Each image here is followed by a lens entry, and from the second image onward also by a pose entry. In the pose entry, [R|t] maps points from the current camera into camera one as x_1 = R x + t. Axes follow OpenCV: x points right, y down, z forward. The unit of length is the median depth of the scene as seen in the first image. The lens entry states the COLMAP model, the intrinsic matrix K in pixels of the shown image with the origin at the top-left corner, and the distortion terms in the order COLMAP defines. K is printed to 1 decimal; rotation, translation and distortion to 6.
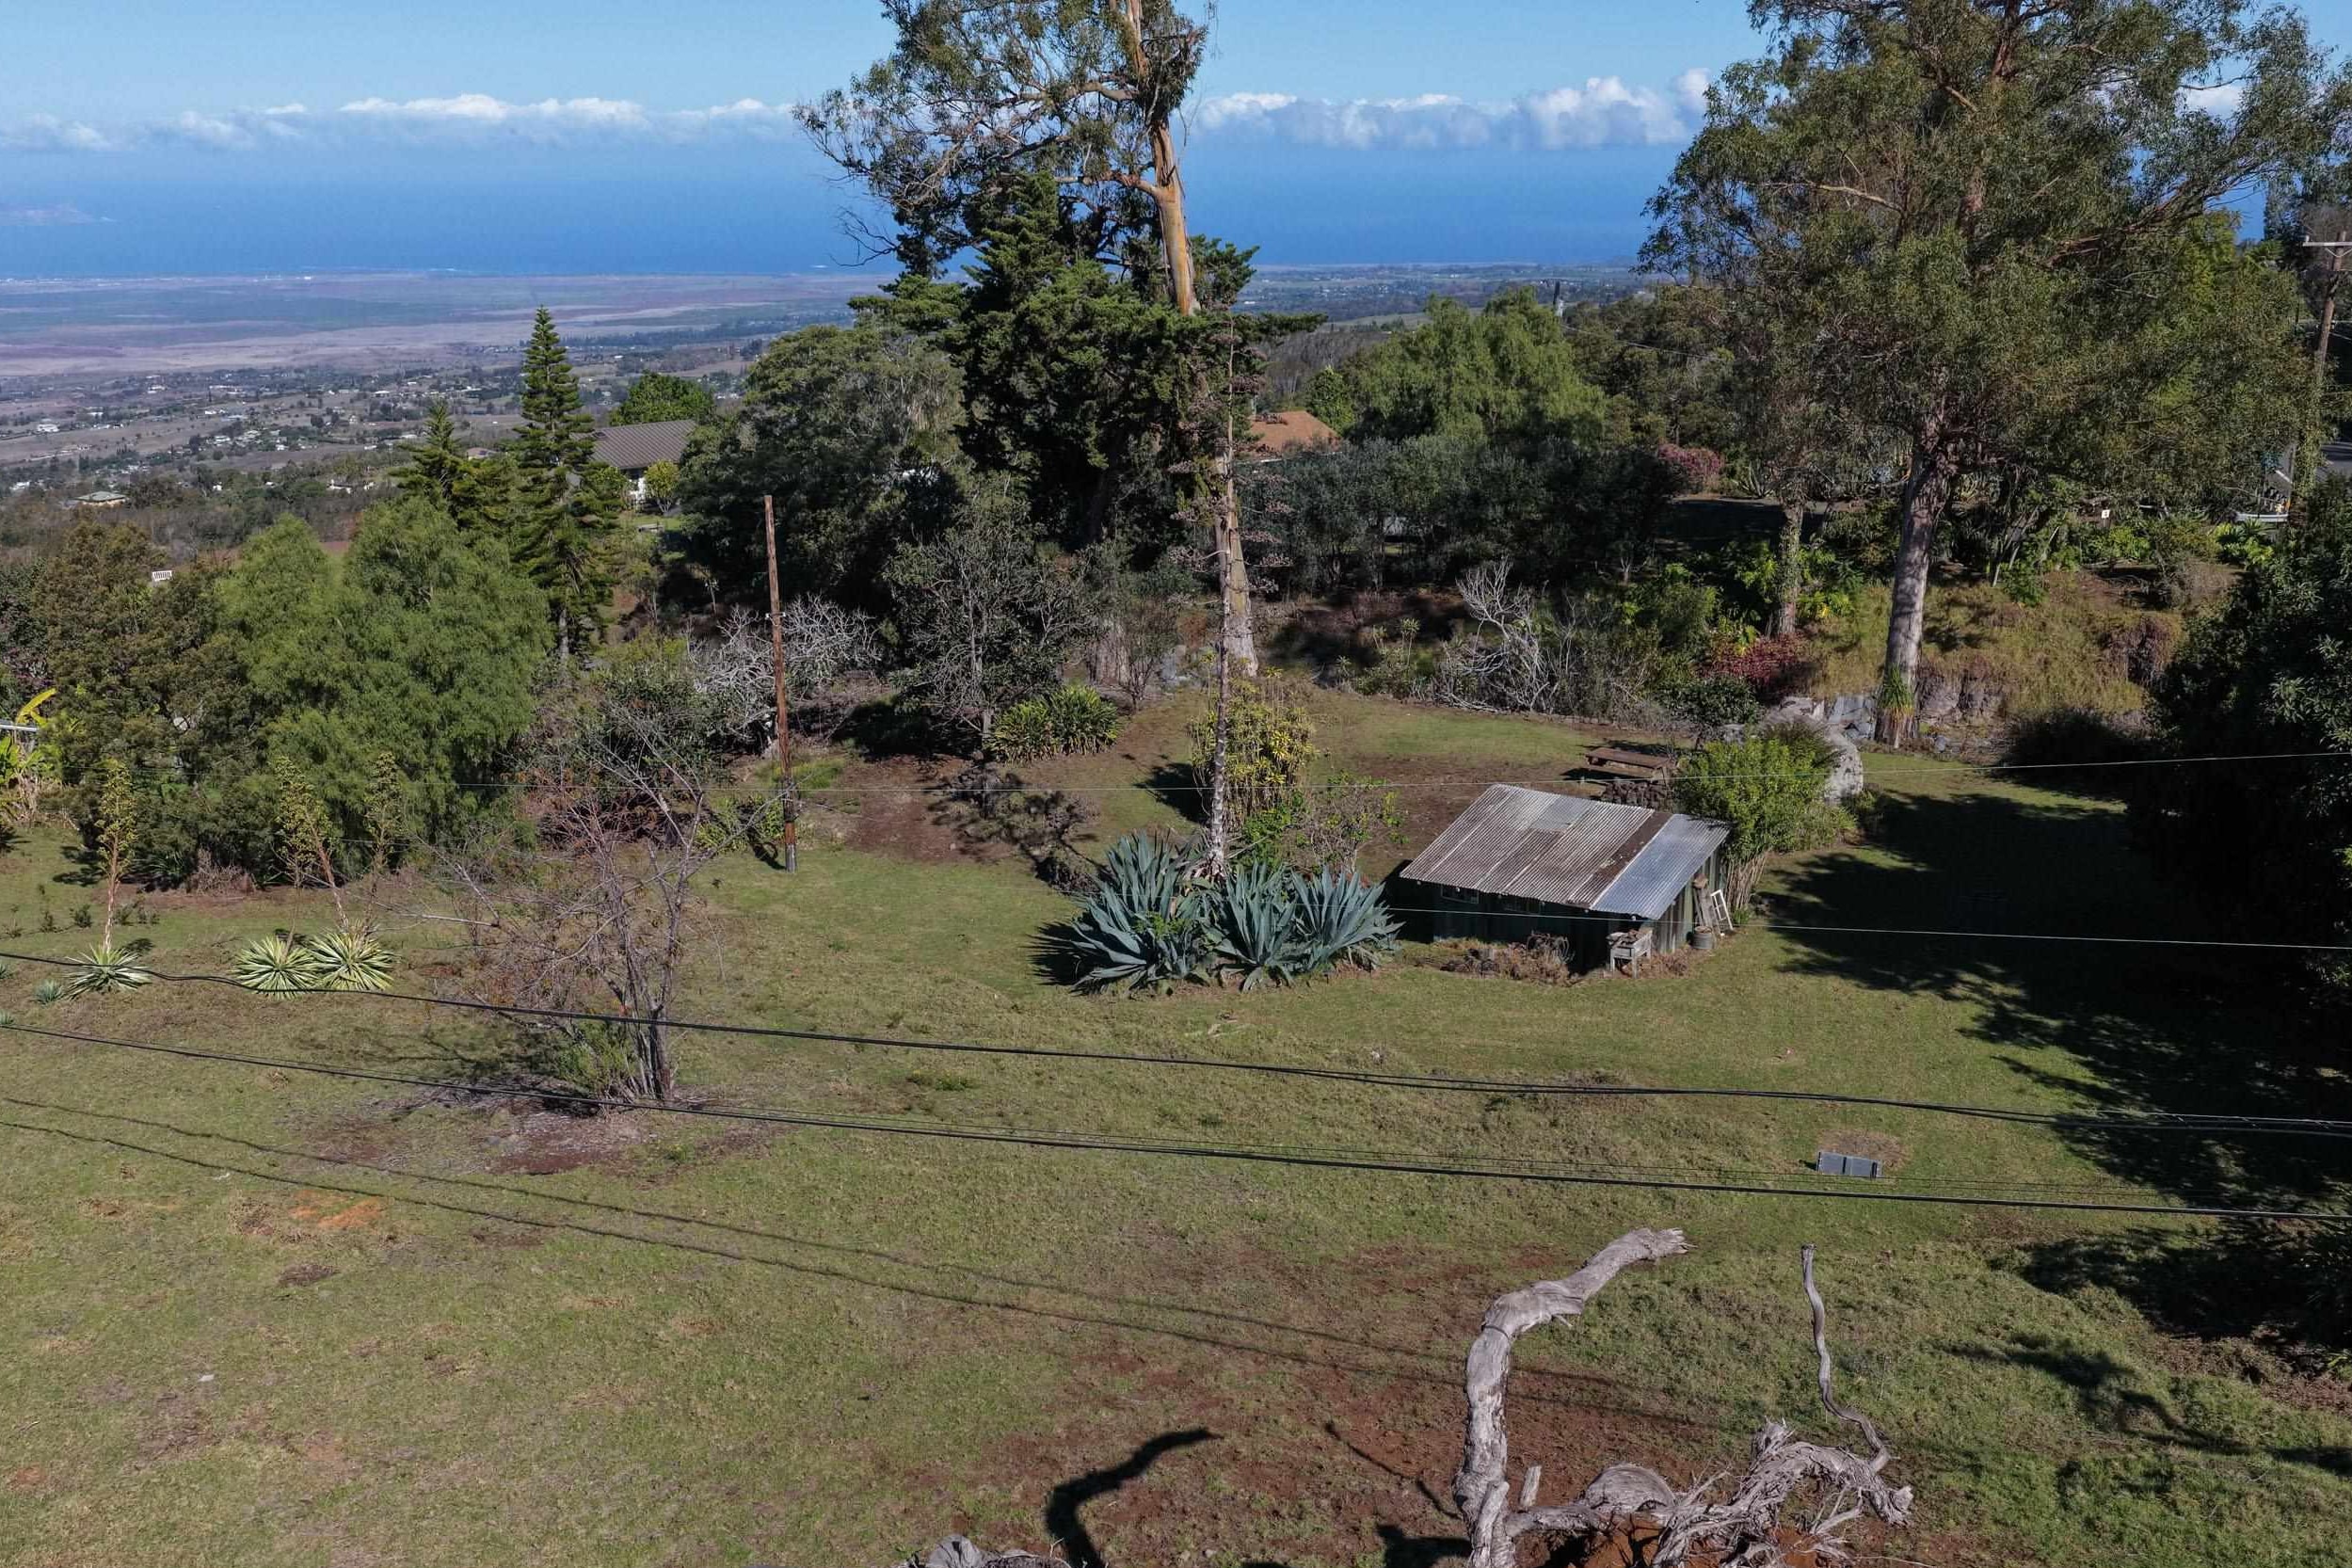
lens RADIAL K [[1947.1, 0, 1176.0], [0, 1947.1, 784.0], [0, 0, 1]] dist [-0.021633, 0.048212]
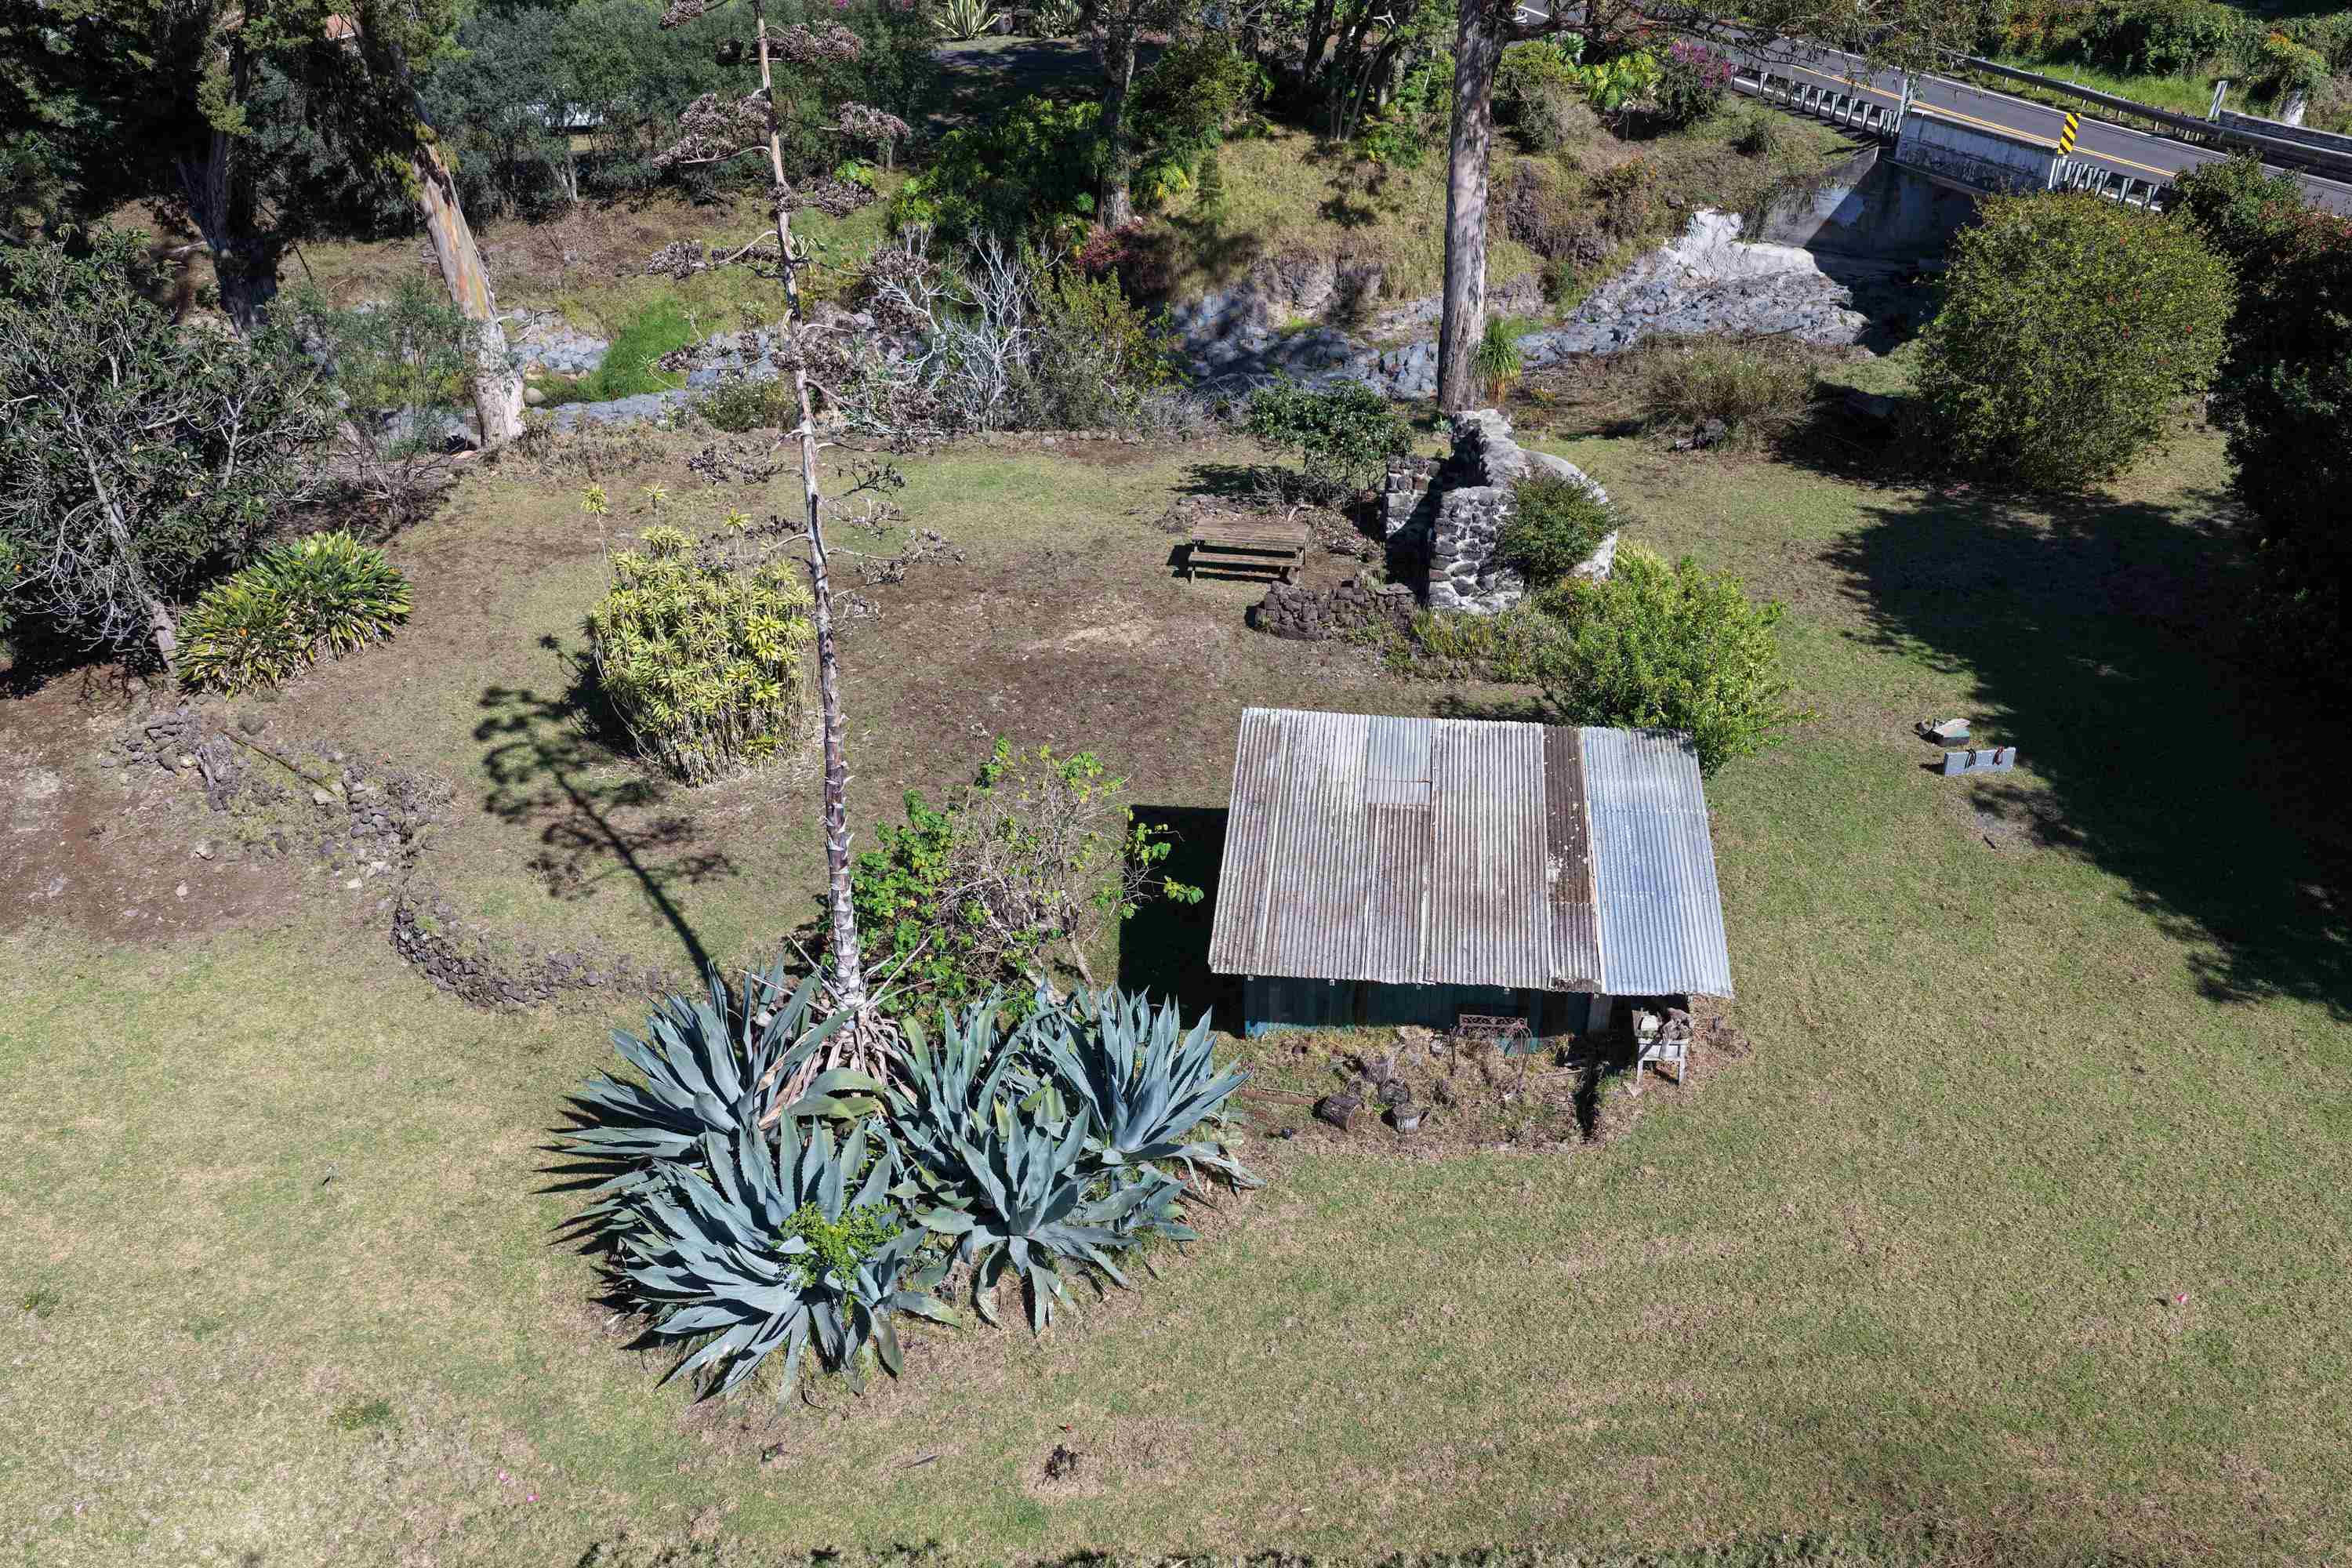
lens RADIAL K [[1847.2, 0, 1176.0], [0, 1847.2, 784.0], [0, 0, 1]] dist [0.007945, 0.007444]
pose [[0.894486, -0.239617, 0.377464, -0.036302], [0.142623, 0.953073, 0.267041, -0.069508], [-0.423739, -0.185030, 0.886685, 0.280663]]
